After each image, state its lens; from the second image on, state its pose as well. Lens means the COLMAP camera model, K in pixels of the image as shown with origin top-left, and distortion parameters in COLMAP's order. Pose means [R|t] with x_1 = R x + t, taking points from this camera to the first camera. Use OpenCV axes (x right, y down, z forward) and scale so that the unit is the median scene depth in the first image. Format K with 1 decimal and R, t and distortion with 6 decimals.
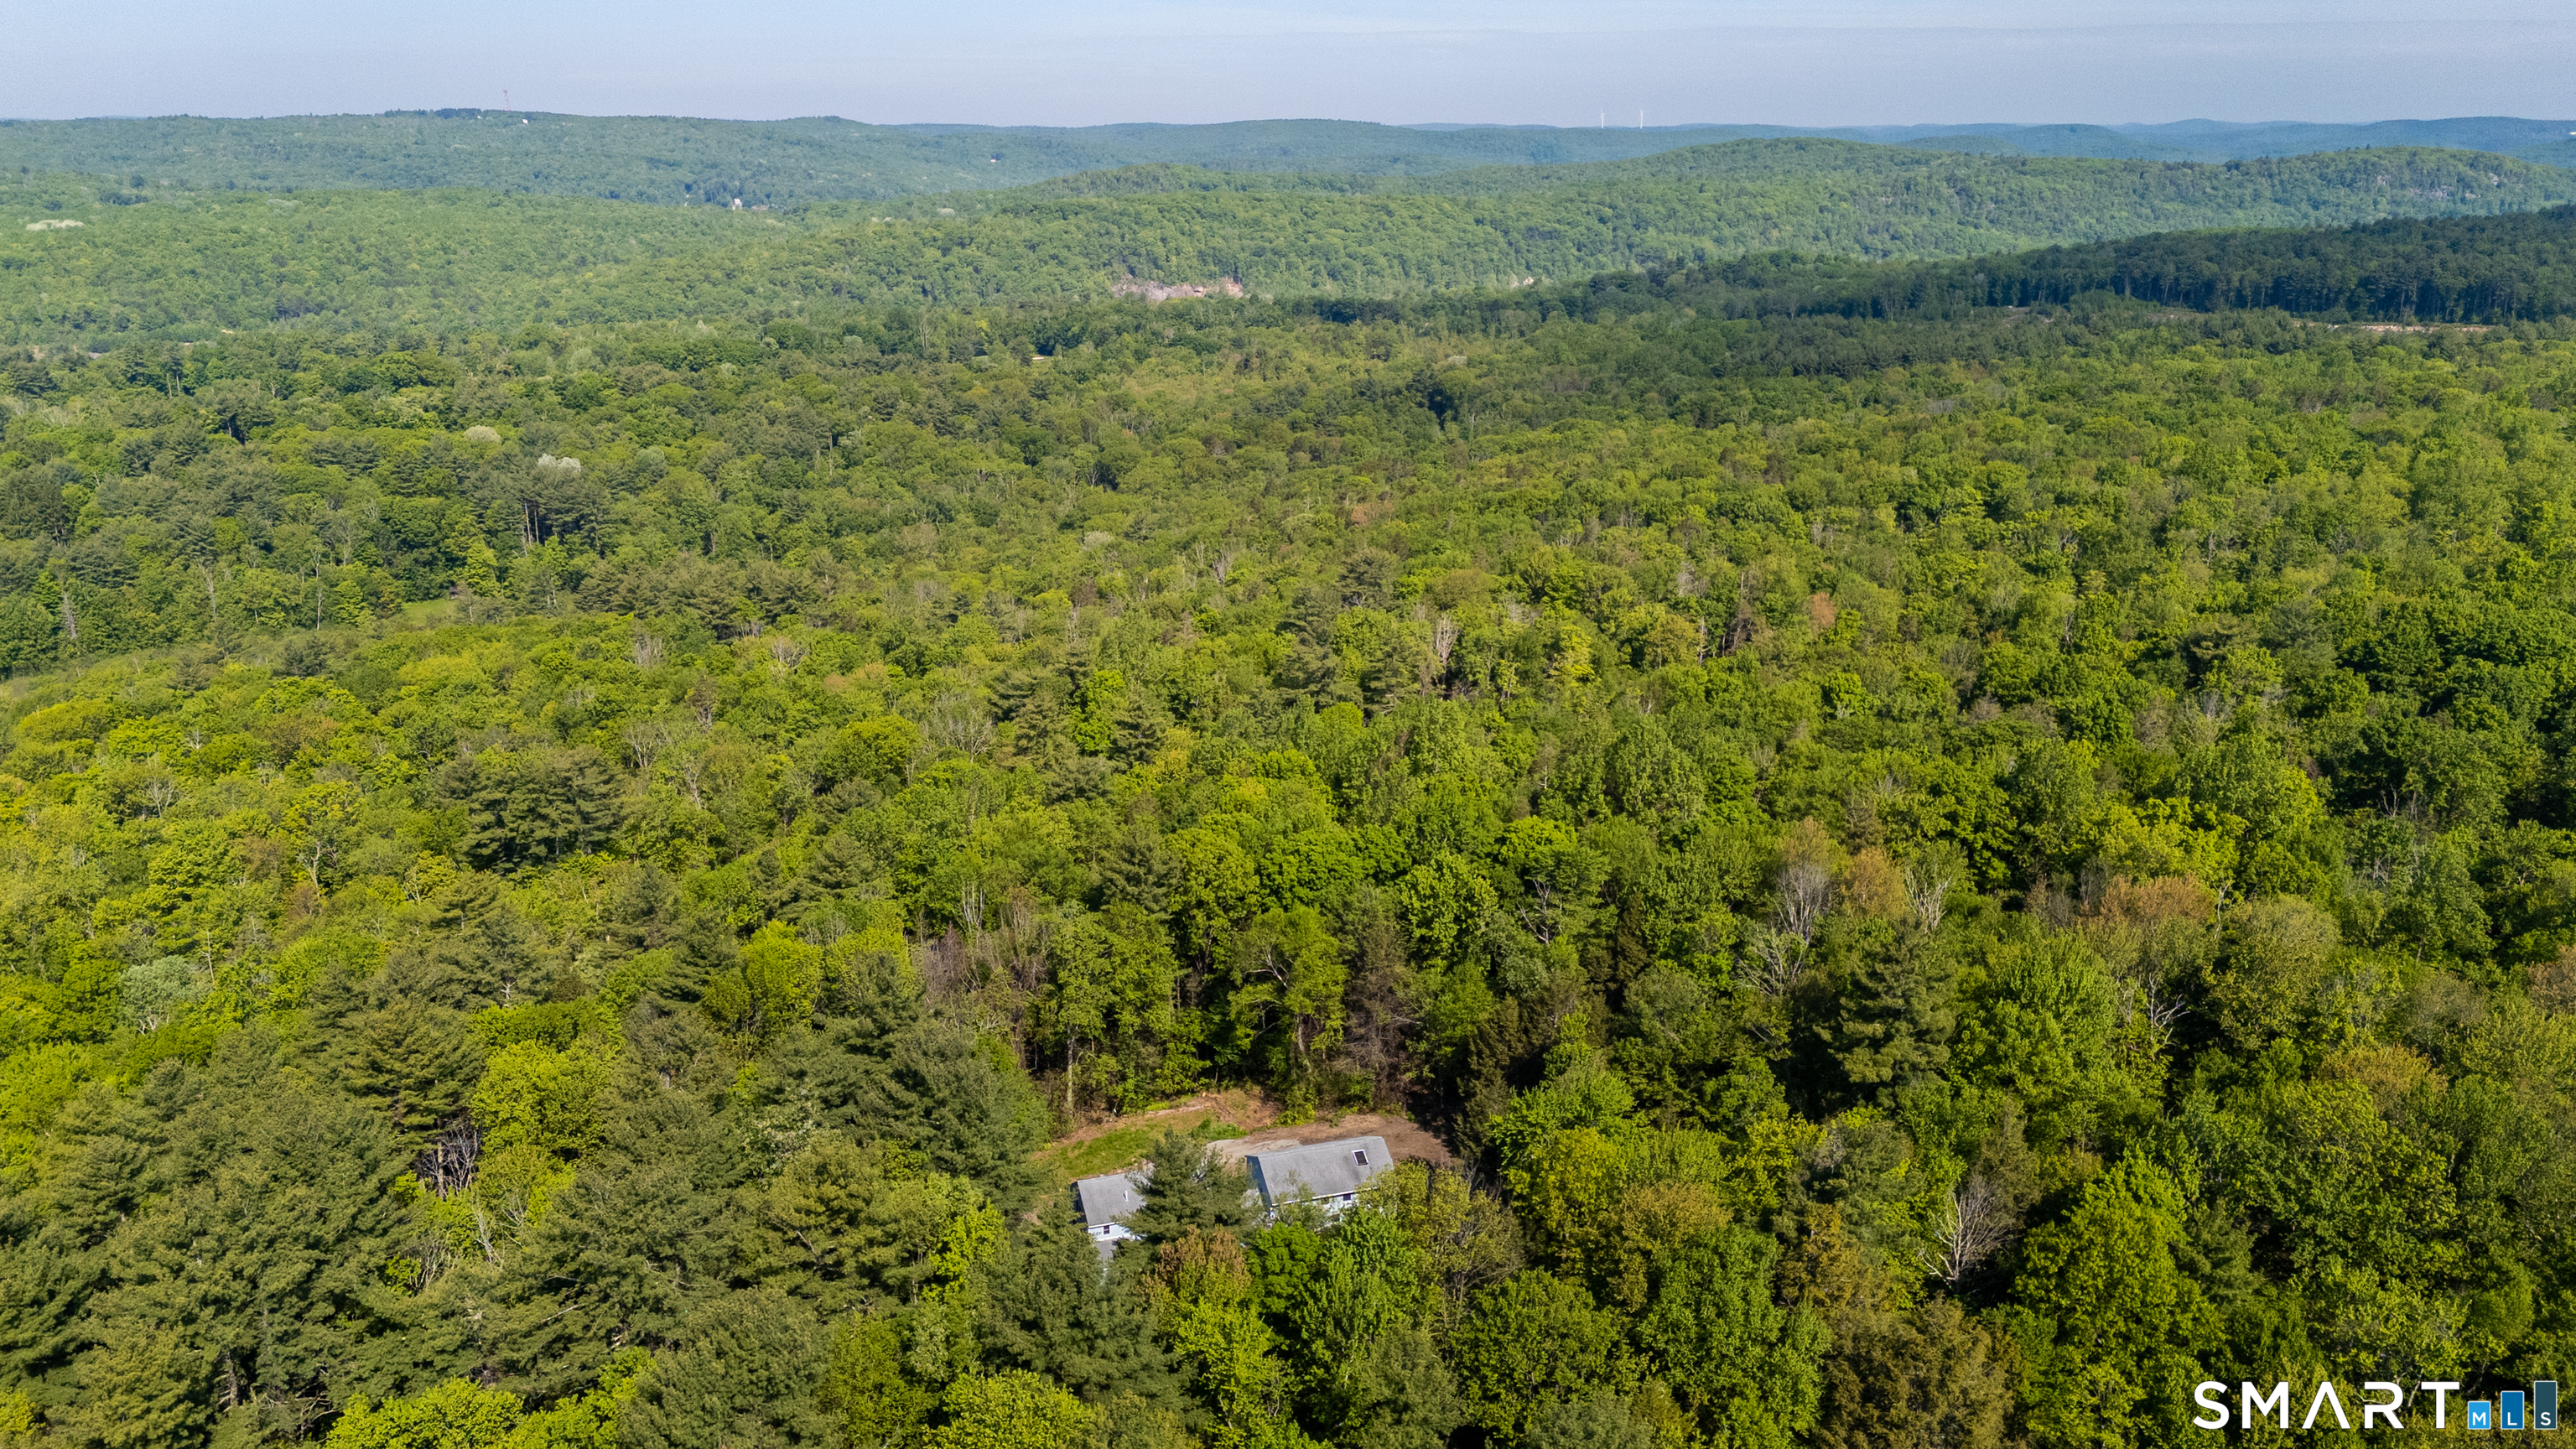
lens RADIAL K [[1830.6, 0, 1288.0], [0, 1830.6, 724.5], [0, 0, 1]] dist [0.086348, -0.088053]
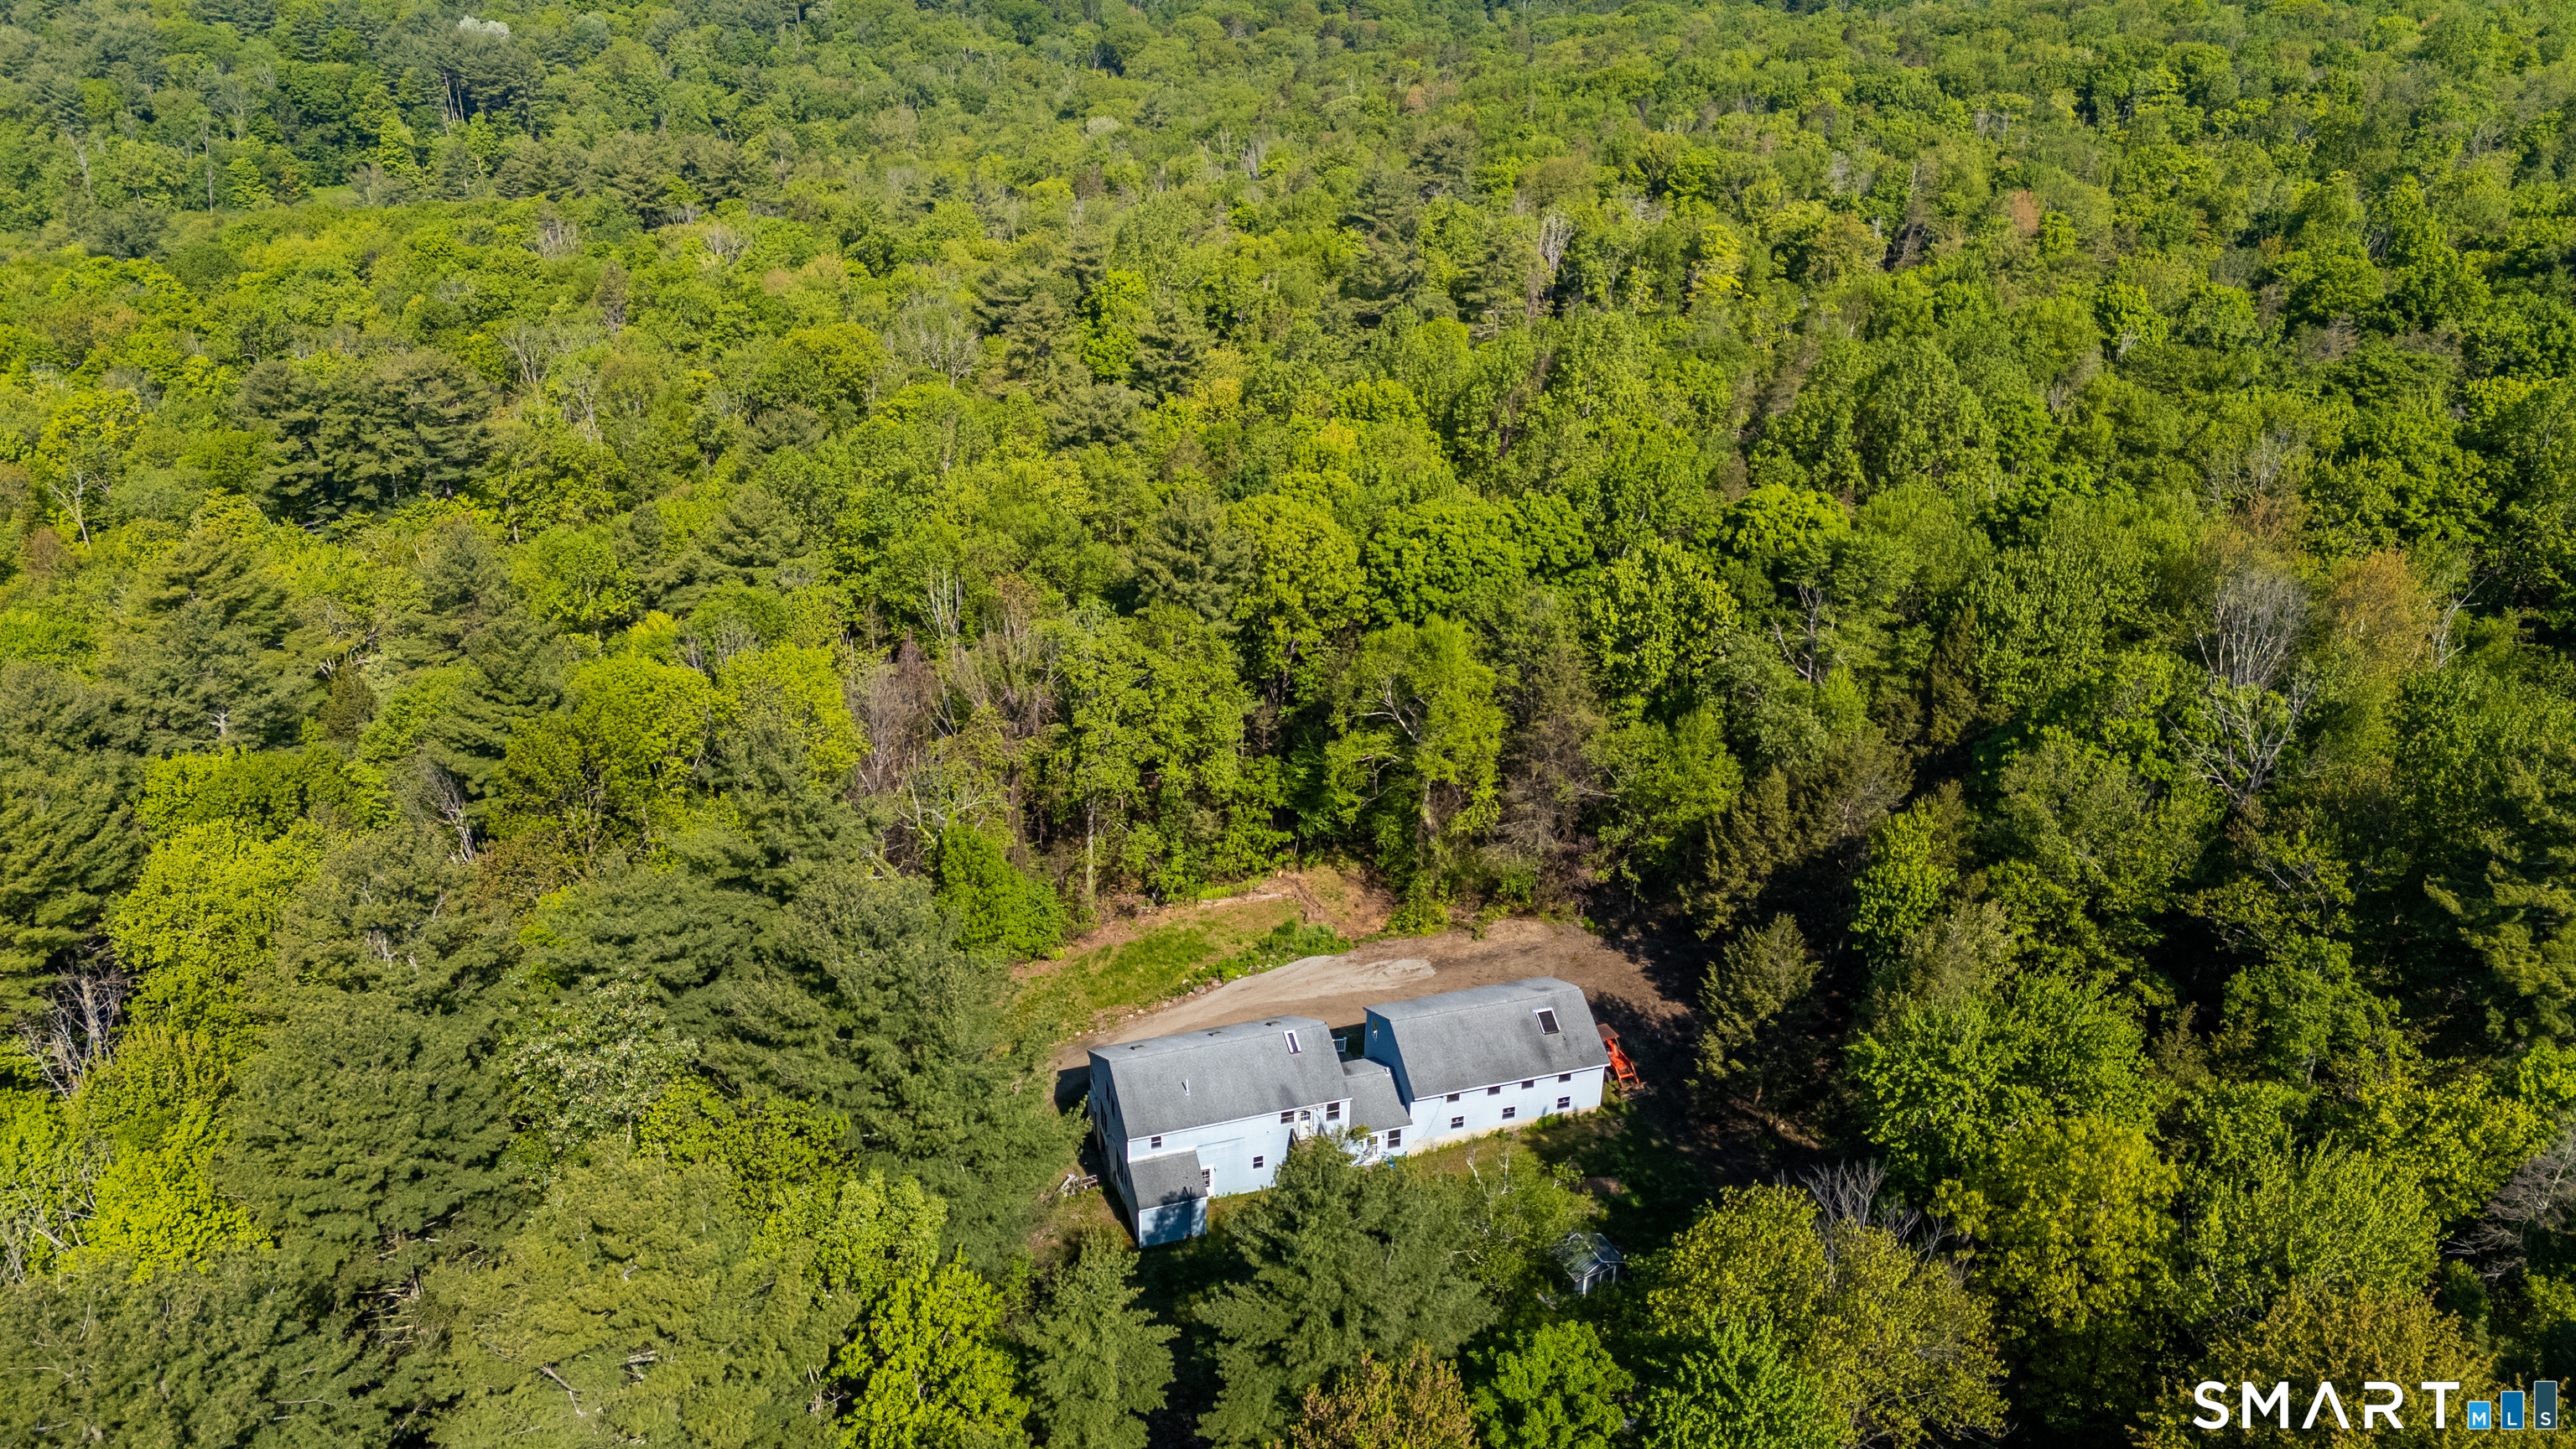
lens RADIAL K [[1830.6, 0, 1288.0], [0, 1830.6, 724.5], [0, 0, 1]] dist [0.086348, -0.088053]
pose [[0.999799, 0.019916, 0.002507, -0.032344], [-0.020023, 0.980596, 0.195013, 0.006096], [0.001426, -0.195023, 0.980798, 0.230890]]
